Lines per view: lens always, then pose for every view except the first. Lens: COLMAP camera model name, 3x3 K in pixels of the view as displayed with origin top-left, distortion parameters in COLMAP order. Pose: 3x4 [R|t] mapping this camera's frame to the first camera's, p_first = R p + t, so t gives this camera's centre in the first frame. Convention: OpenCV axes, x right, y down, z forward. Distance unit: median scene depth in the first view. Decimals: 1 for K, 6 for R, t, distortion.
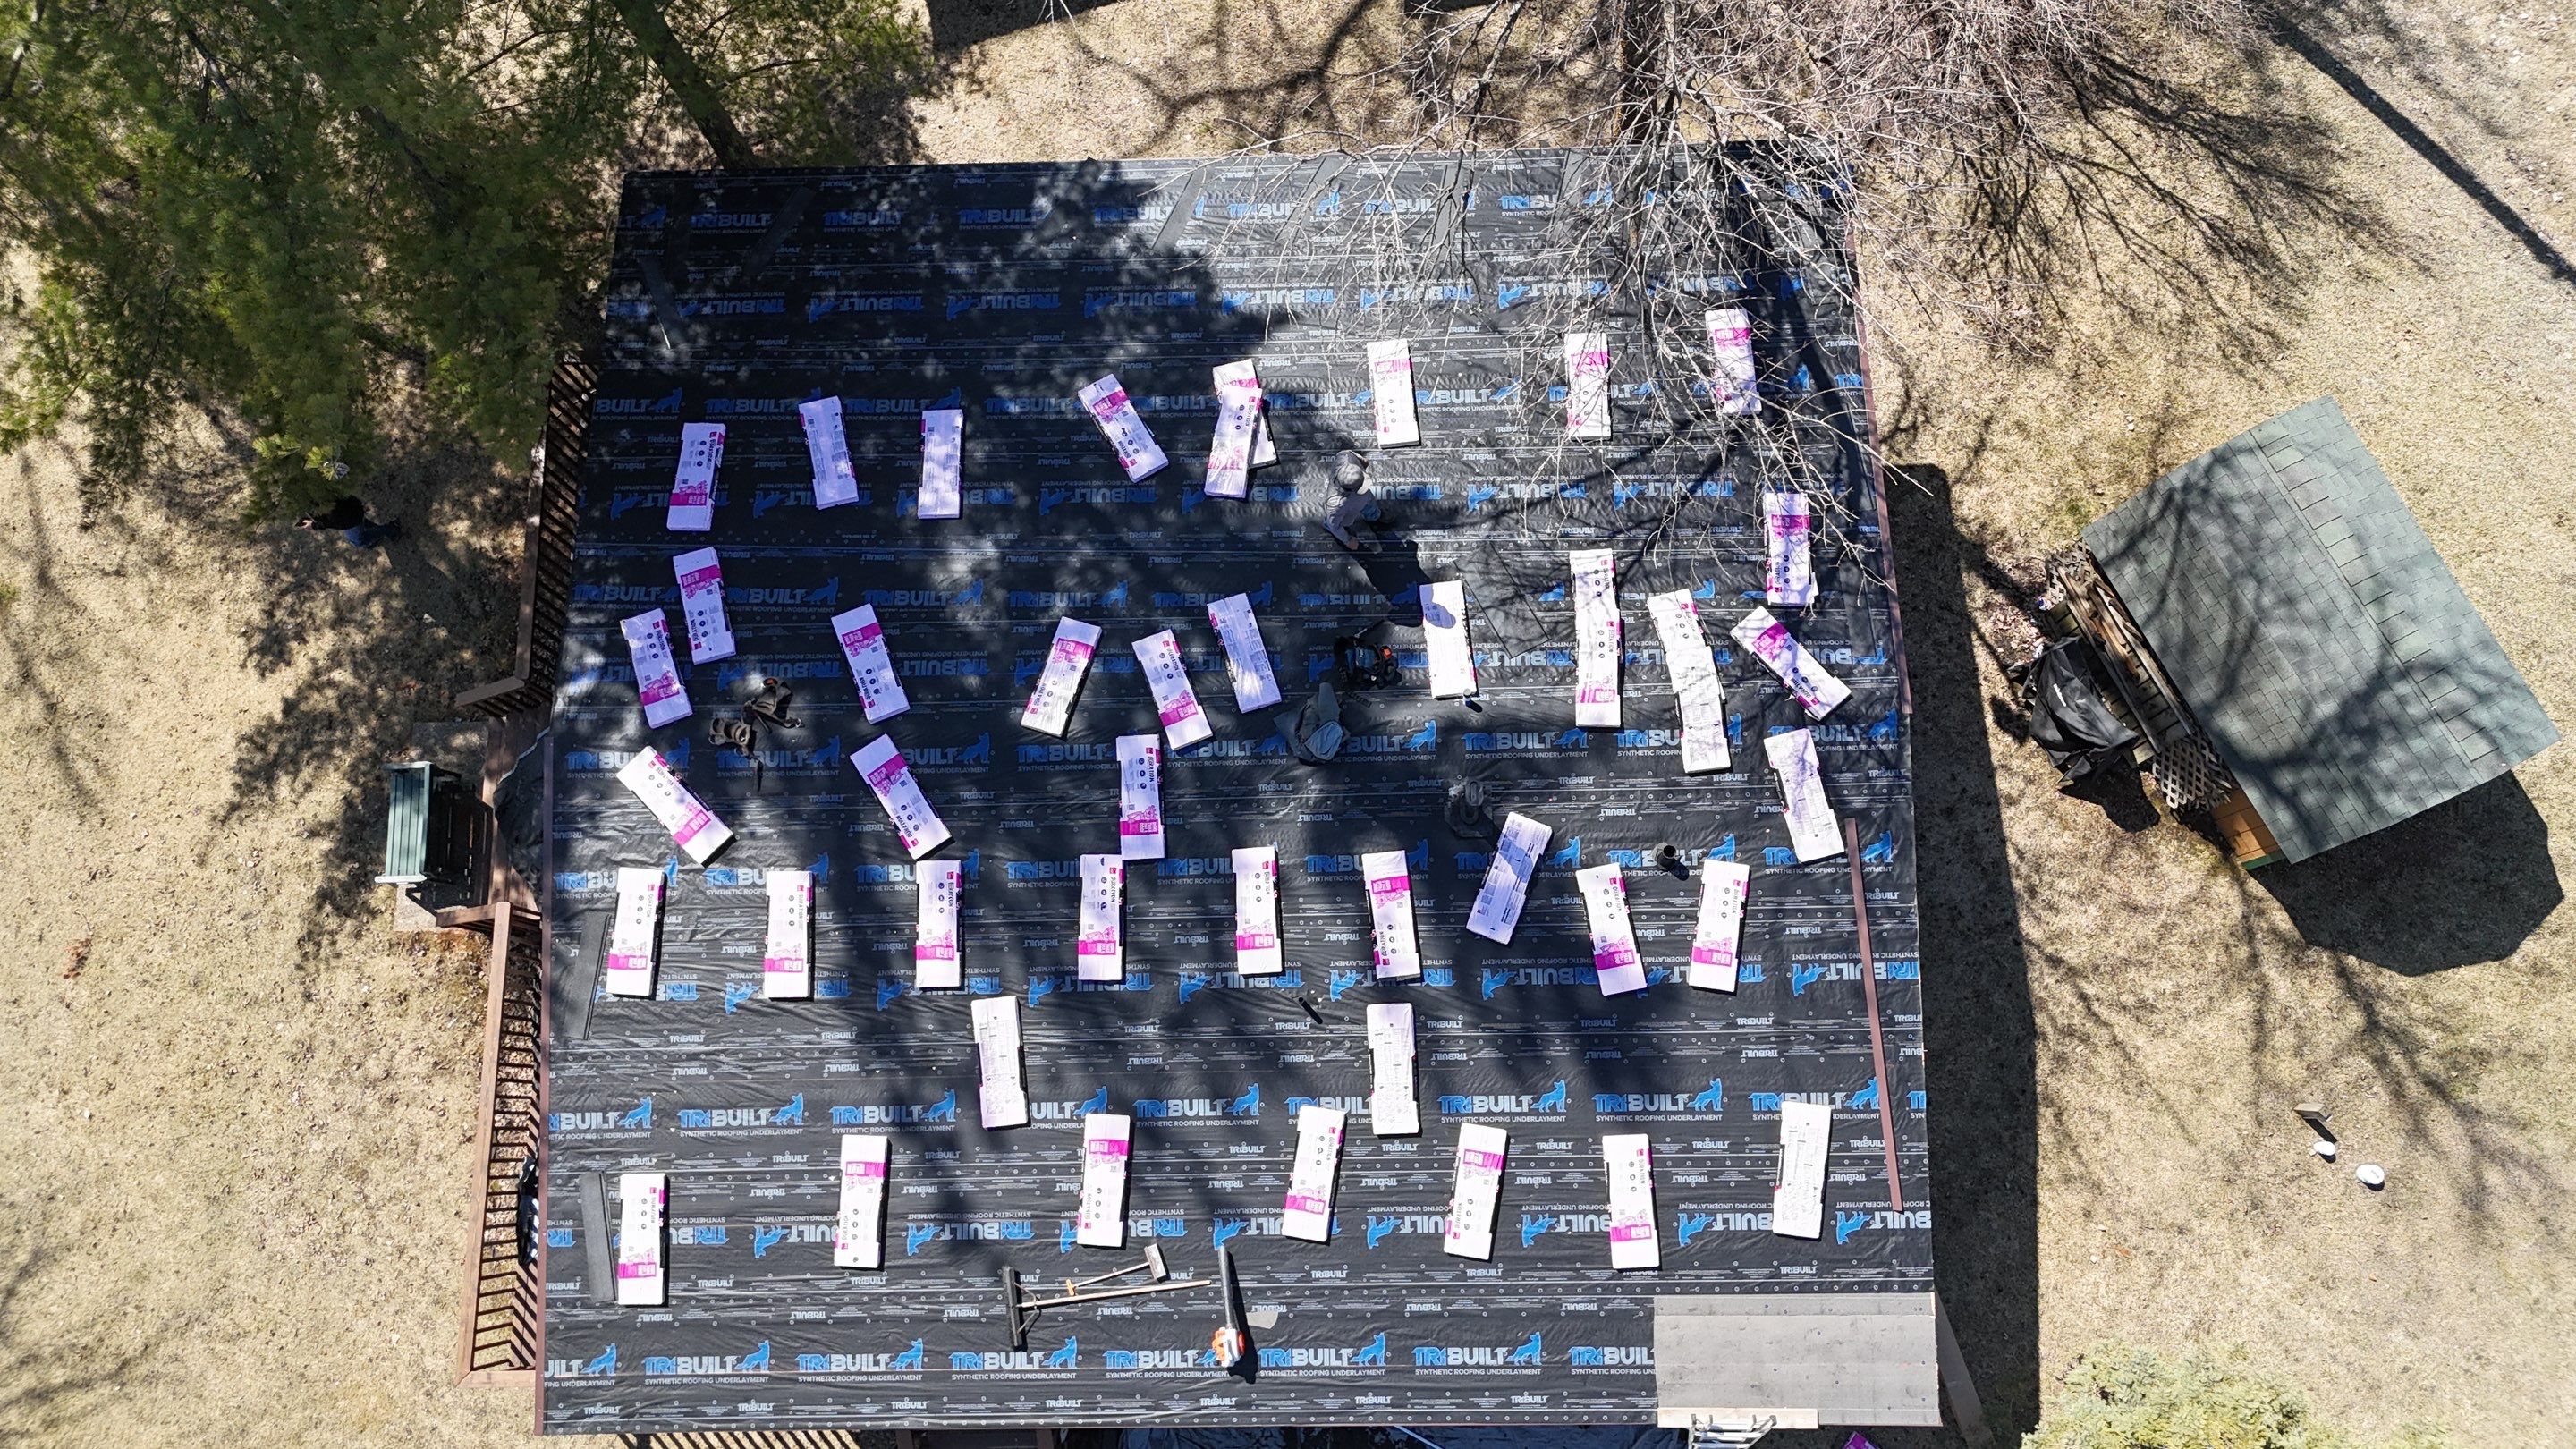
lens RADIAL K [[1891.2, 0, 1296.8], [0, 1891.2, 720.5], [0, 0, 1]] dist [0.051726, -0.042845]
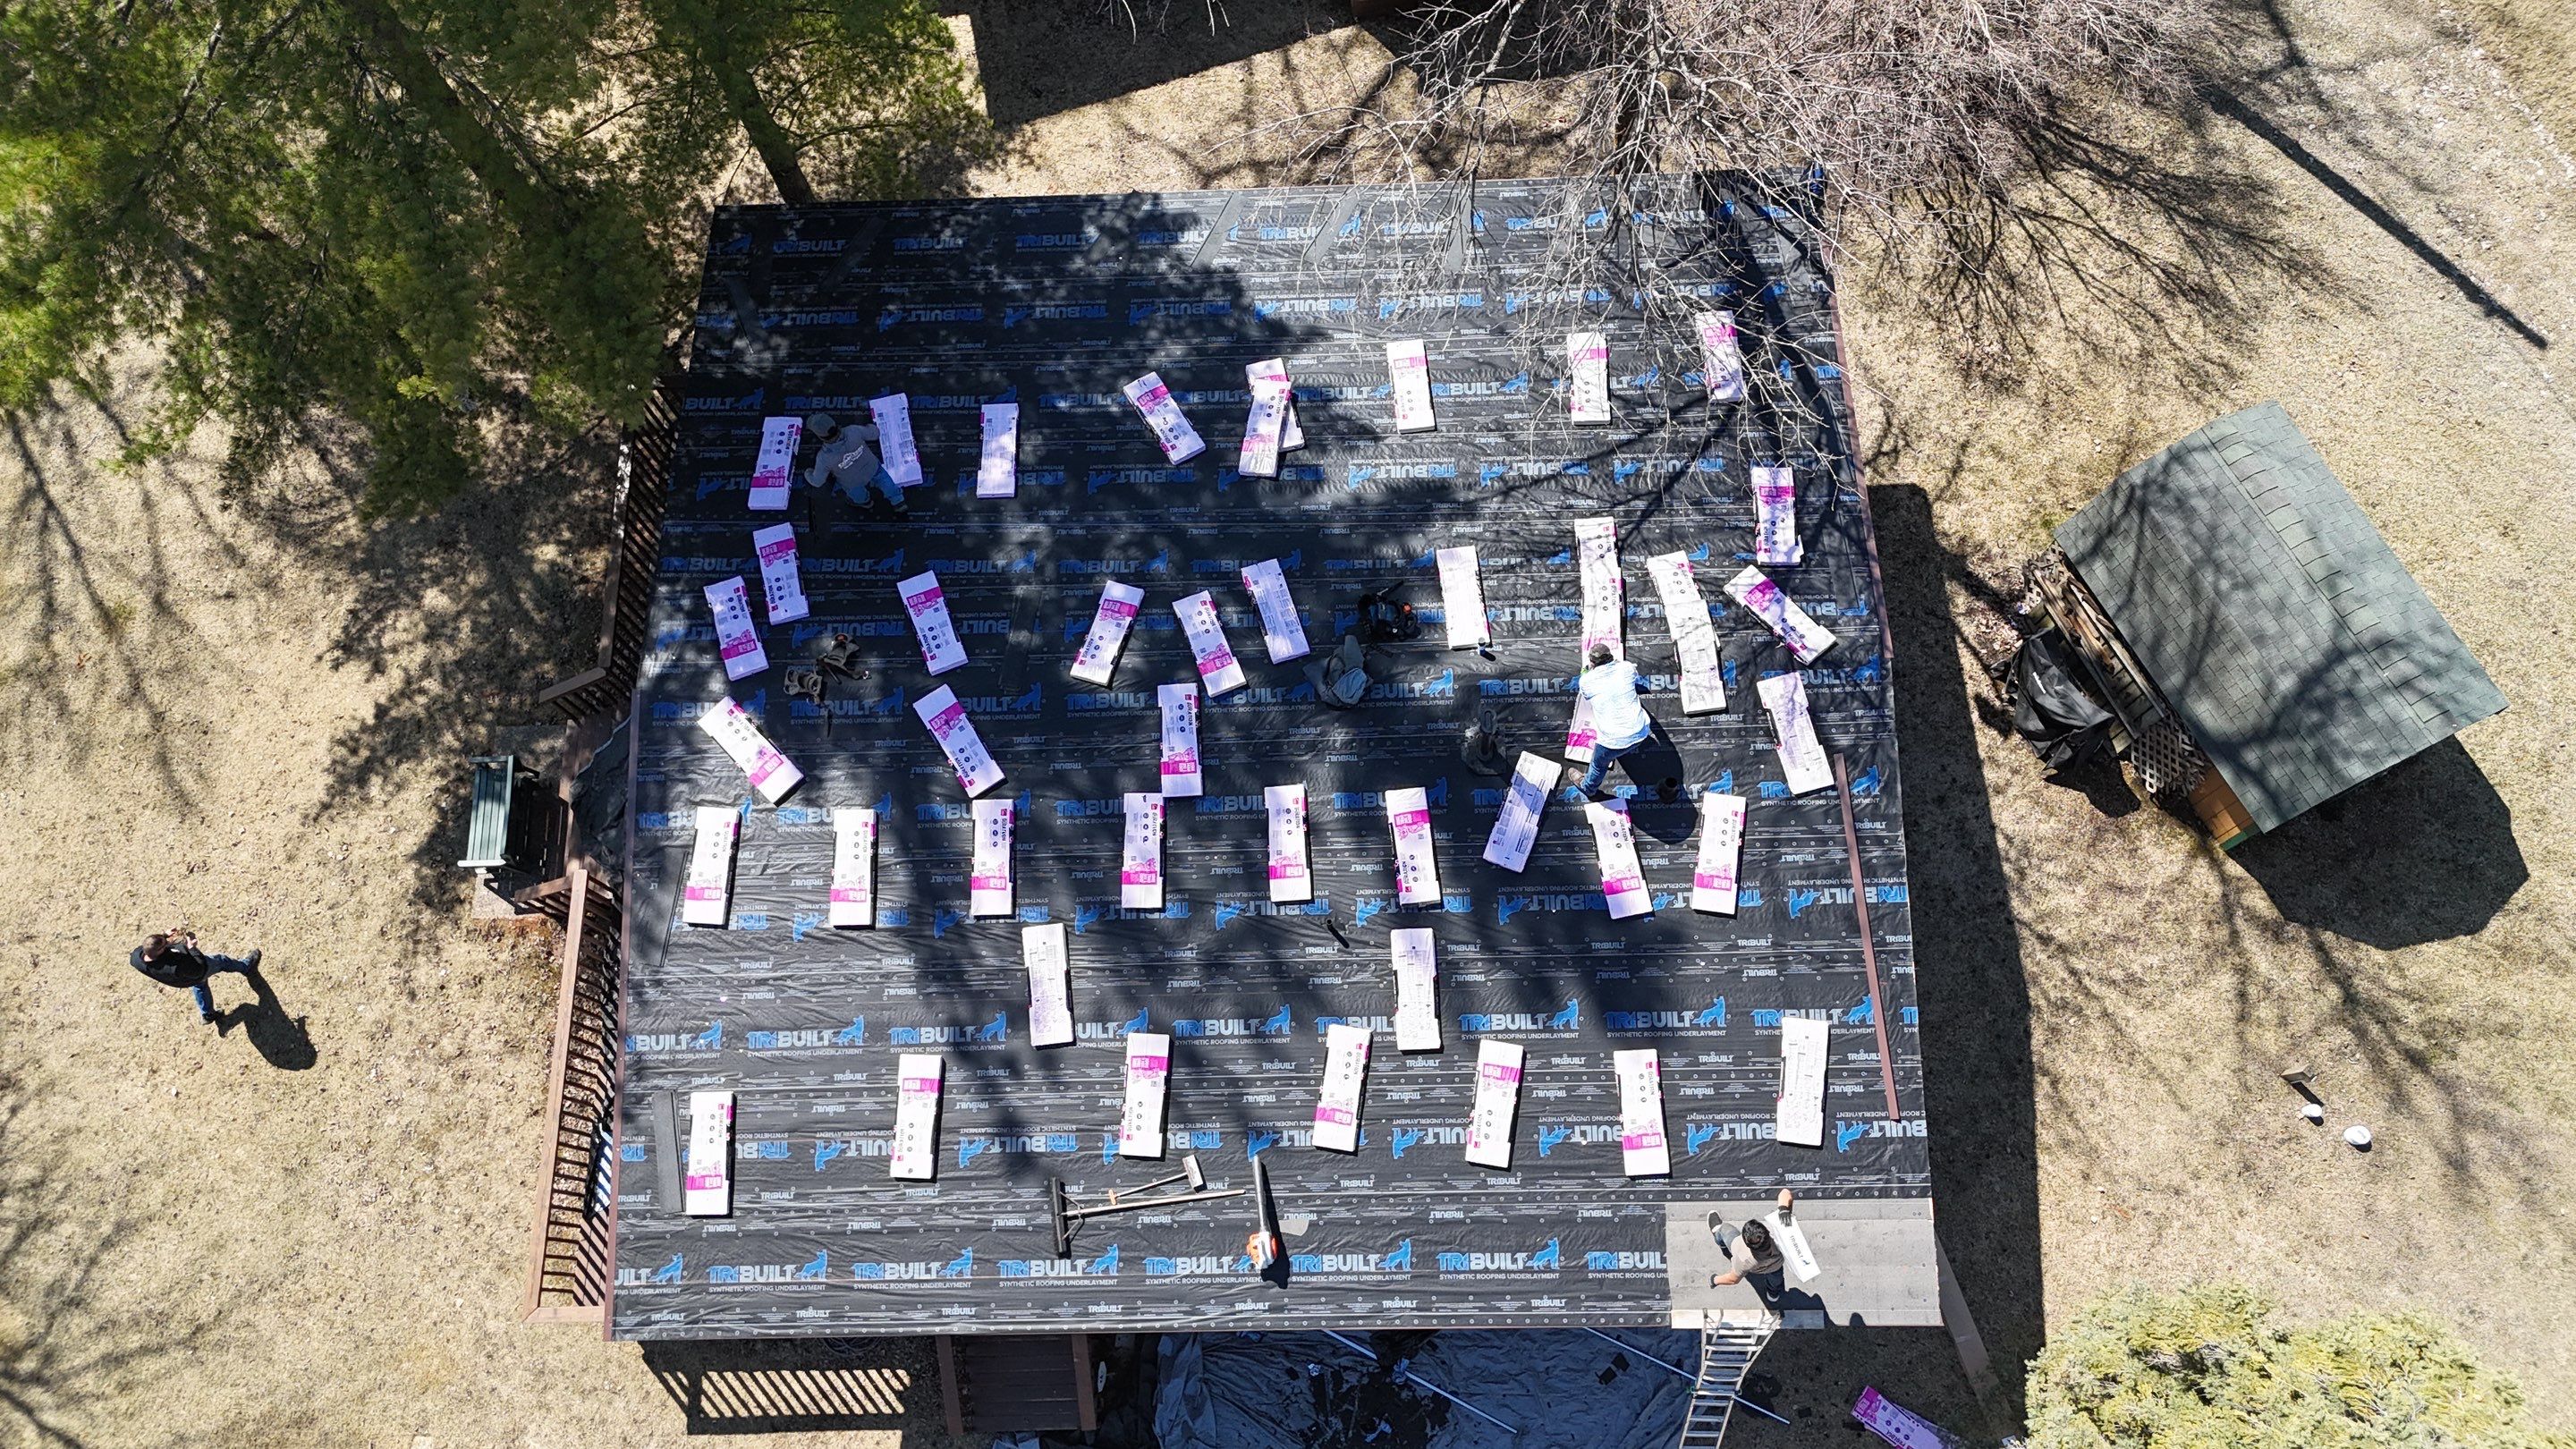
lens RADIAL K [[1891.2, 0, 1294.1], [0, 1891.2, 721.9], [0, 0, 1]] dist [0.051726, -0.042845]
pose [[0.999941, -0.002870, -0.010480, -0.006021], [0.001786, 0.994782, -0.102012, 0.139794], [0.010718, 0.101987, 0.994728, -0.075149]]
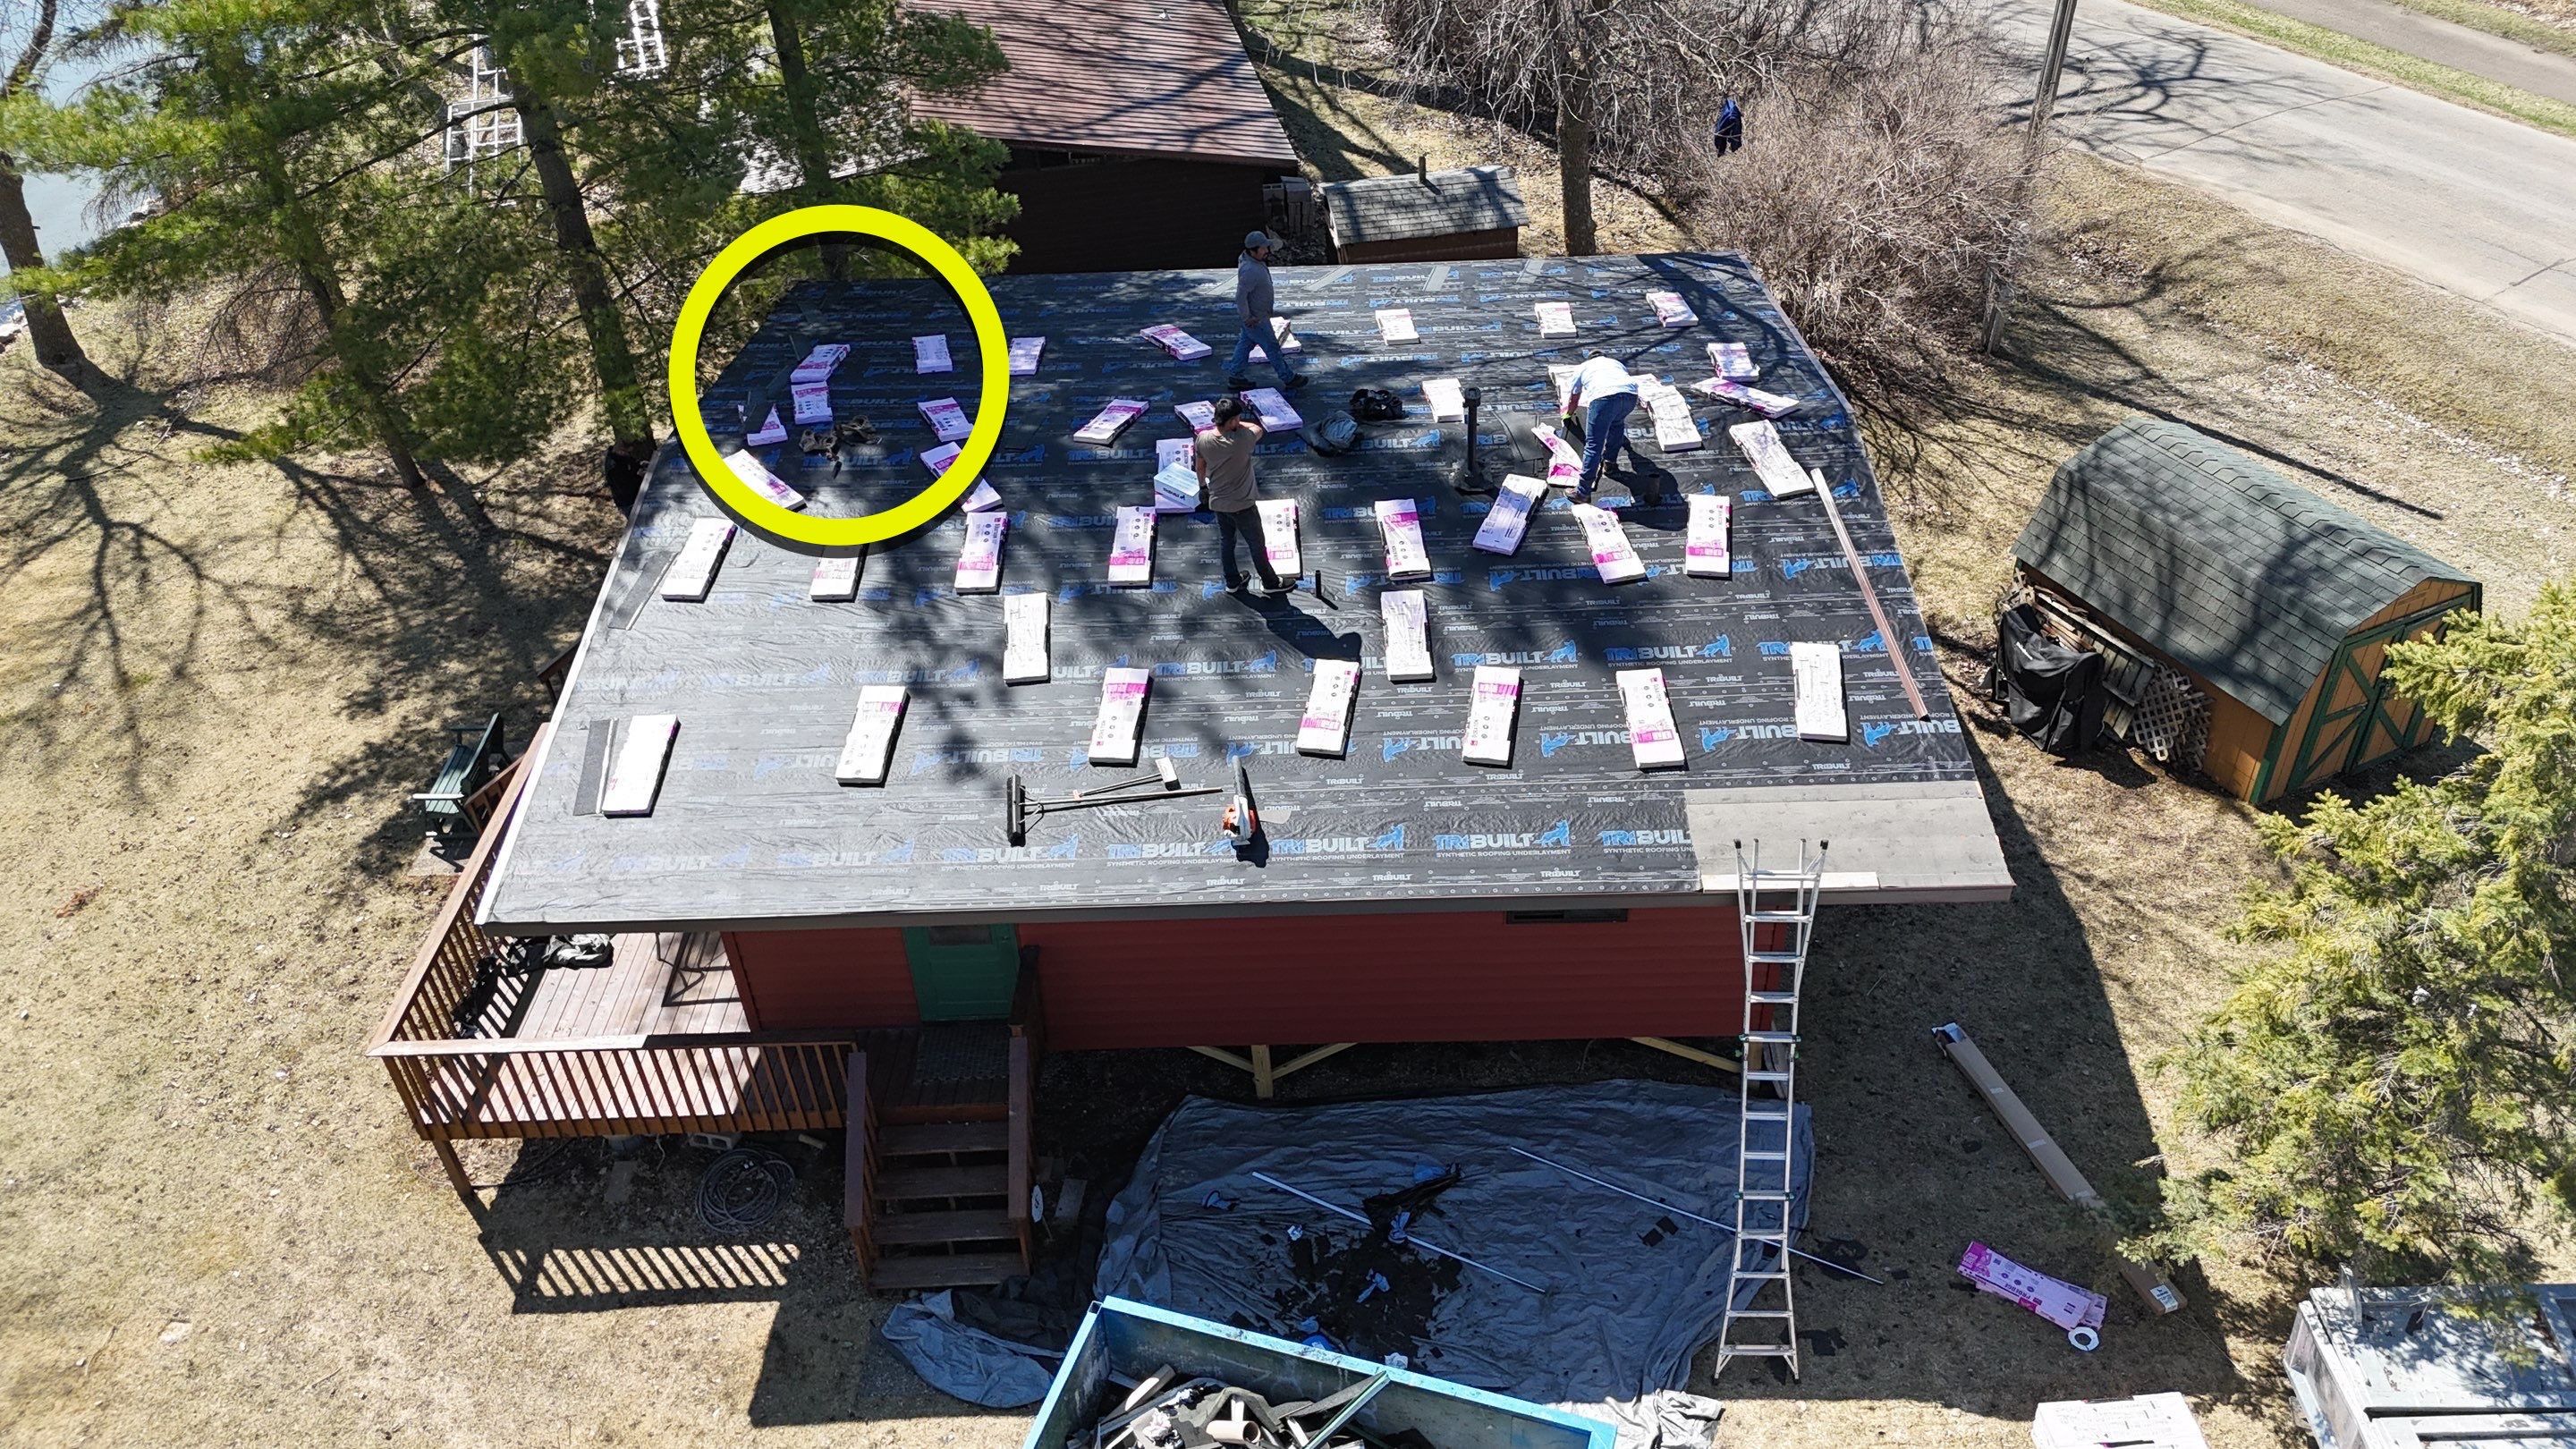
lens RADIAL K [[1891.2, 0, 1299.8], [0, 1891.2, 726.8], [0, 0, 1]] dist [0.051726, -0.042845]
pose [[0.999886, 0.007158, -0.013322, 0.006896], [-0.014068, 0.763492, -0.645664, 0.867756], [0.005549, 0.645778, 0.763505, 0.243307]]
